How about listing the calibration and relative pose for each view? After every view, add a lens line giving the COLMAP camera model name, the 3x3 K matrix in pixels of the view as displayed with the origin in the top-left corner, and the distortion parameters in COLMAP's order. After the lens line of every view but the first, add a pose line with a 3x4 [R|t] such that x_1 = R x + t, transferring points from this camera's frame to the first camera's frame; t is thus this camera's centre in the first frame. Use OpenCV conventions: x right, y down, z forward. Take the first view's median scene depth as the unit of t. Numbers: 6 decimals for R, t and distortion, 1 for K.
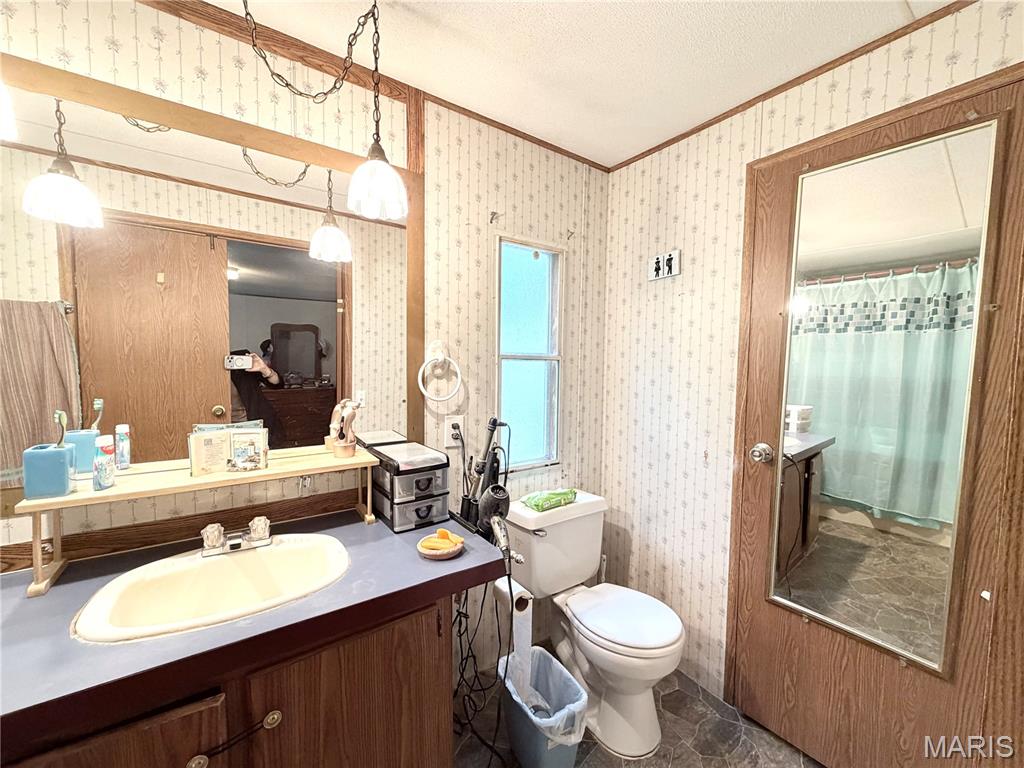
lens RADIAL K [[410.7, 0, 512.4], [0, 410.7, 388.0], [0, 0, 1]] dist [0.004041, -0.000628]
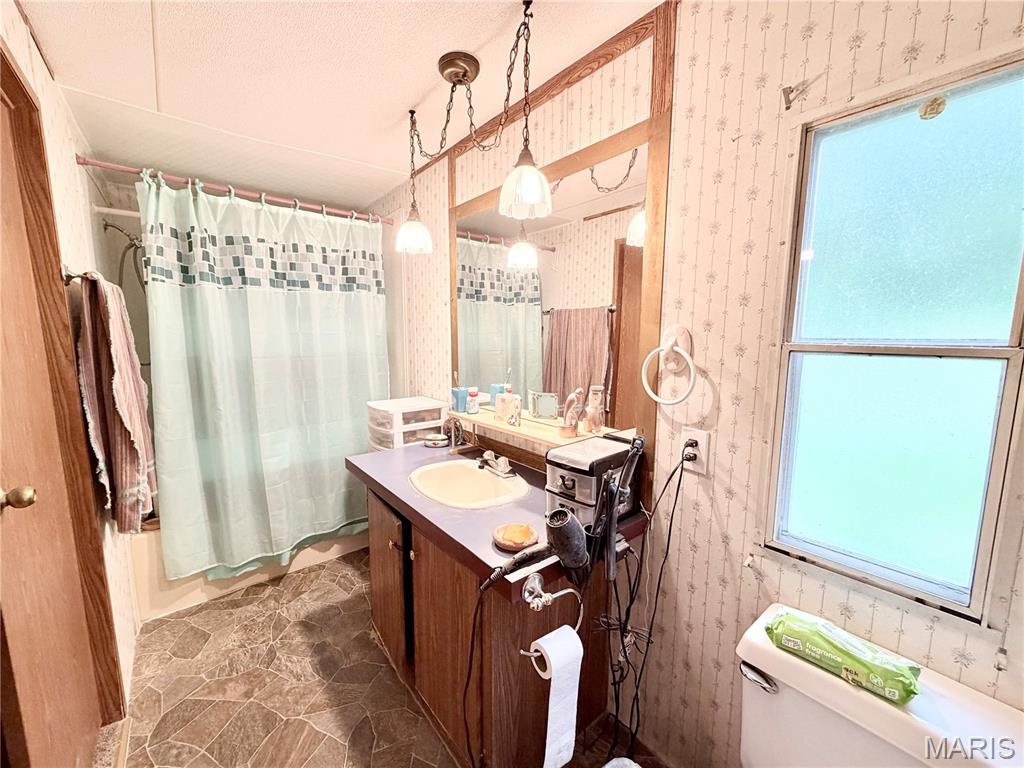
lens RADIAL K [[410.7, 0, 512.4], [0, 410.7, 388.5], [0, 0, 1]] dist [0.004041, -0.000628]
pose [[0.065142, 0.119426, -0.990704, 0.542794], [-0.066926, 0.991100, 0.115074, -0.064230], [0.995629, 0.058808, 0.072555, 0.623958]]
